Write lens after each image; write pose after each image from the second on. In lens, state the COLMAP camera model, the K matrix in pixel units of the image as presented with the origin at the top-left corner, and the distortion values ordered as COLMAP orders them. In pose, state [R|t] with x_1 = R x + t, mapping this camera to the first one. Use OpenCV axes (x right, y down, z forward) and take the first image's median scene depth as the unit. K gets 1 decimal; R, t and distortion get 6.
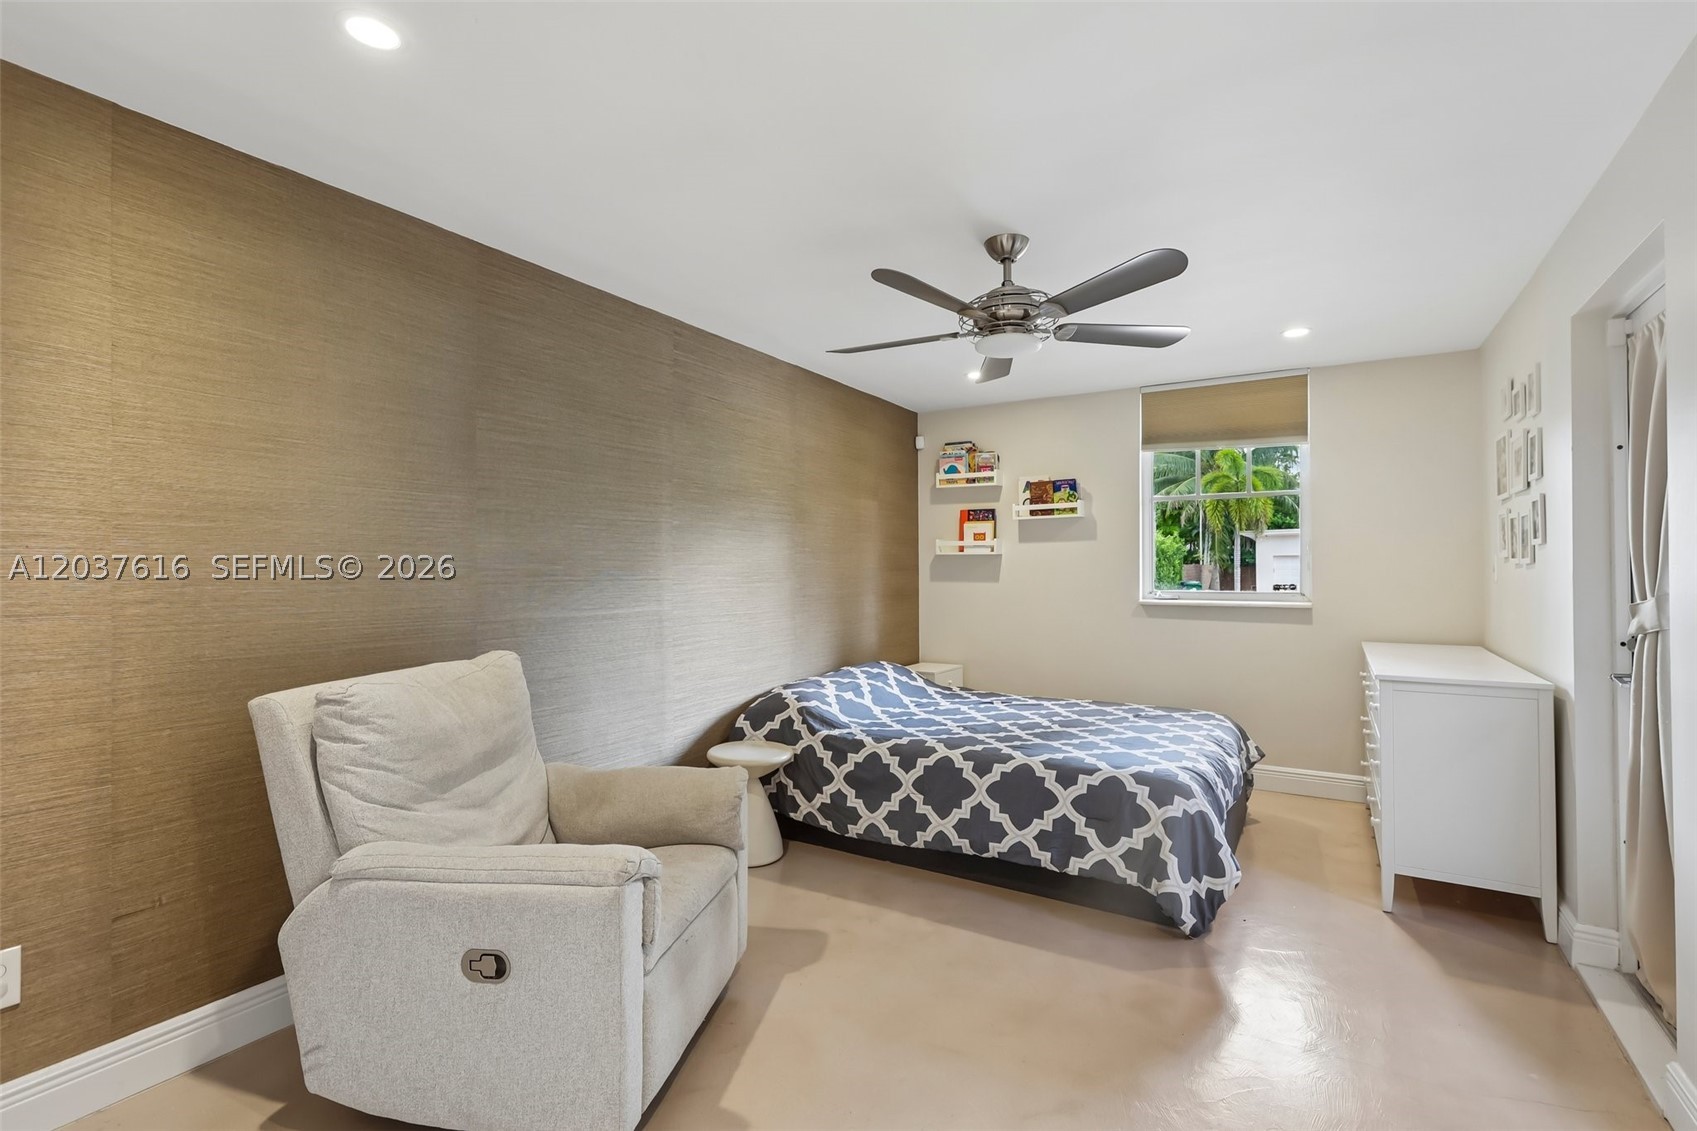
lens RADIAL K [[774.9, 0, 850.8], [0, 774.9, 559.6], [0, 0, 1]] dist [-0.007667, 0.003966]
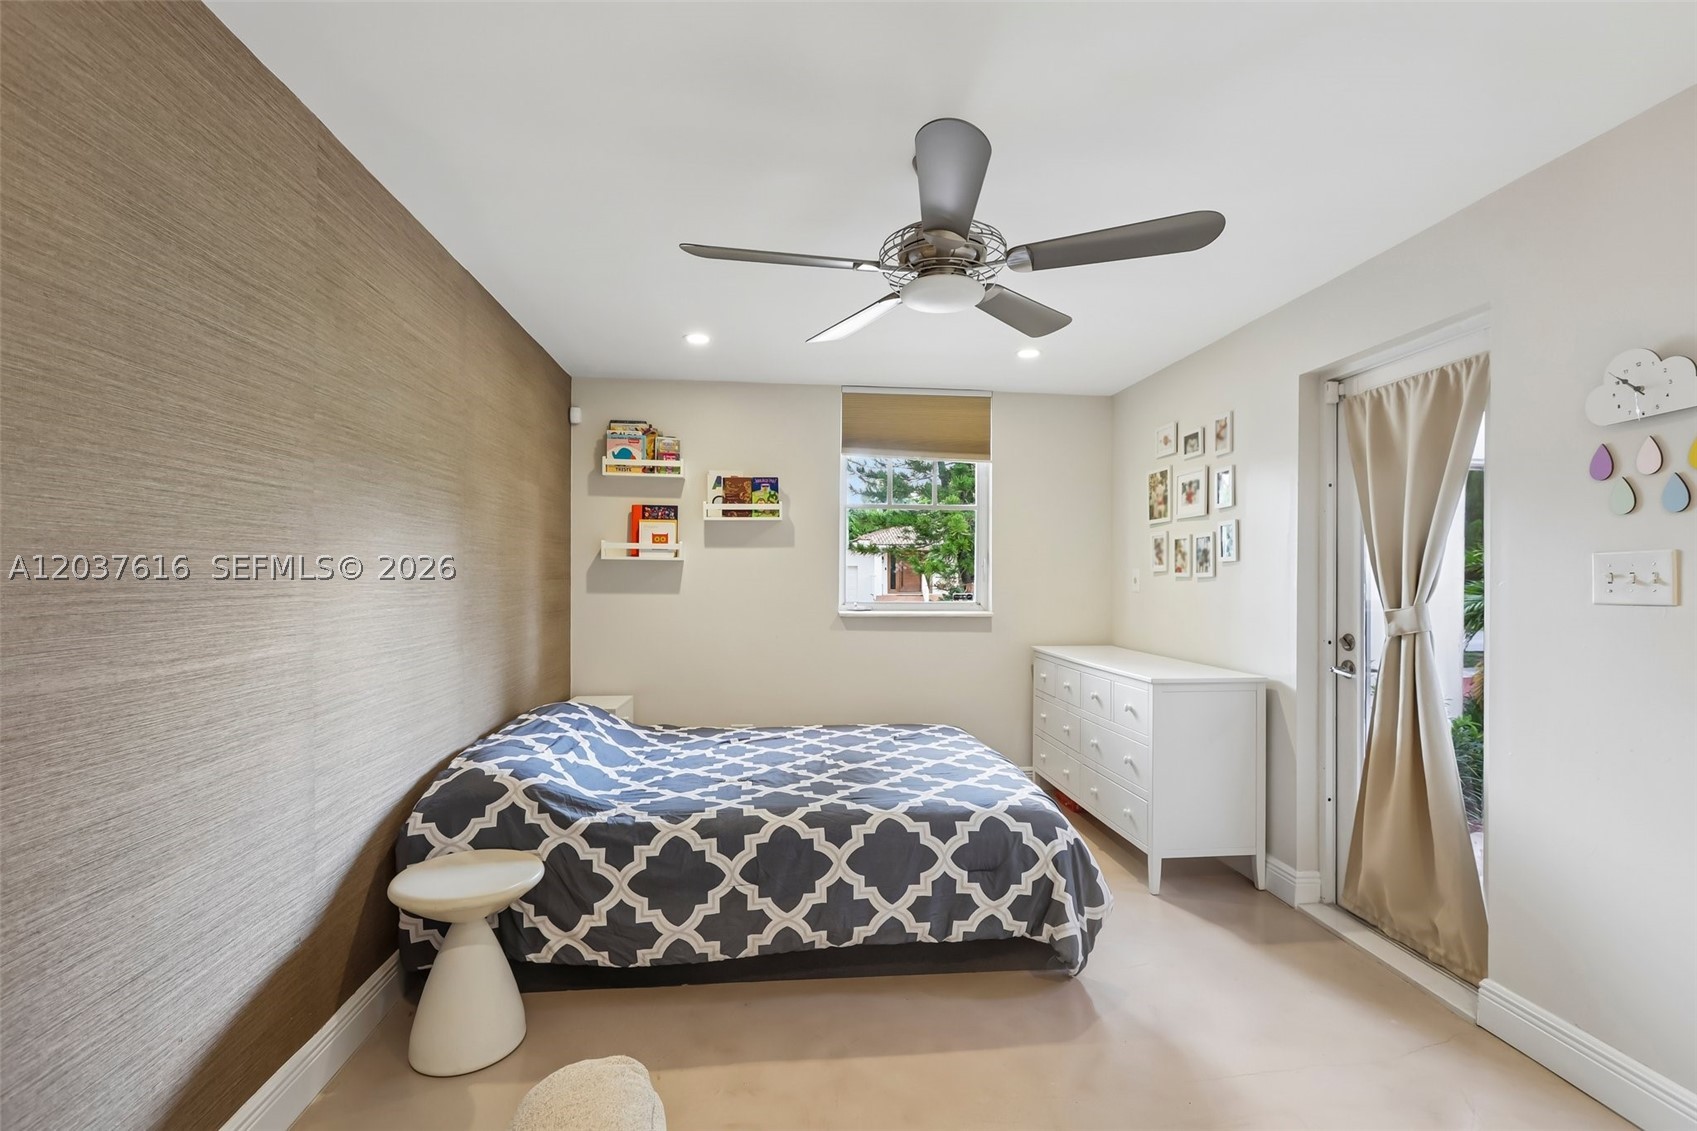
lens RADIAL K [[774.9, 0, 849.7], [0, 774.9, 578.6], [0, 0, 1]] dist [-0.007667, 0.003966]
pose [[0.791669, 0.005112, 0.610929, -0.270012], [-0.014380, 0.999844, 0.010267, 0.002567], [-0.610782, -0.016913, 0.791619, 0.339577]]
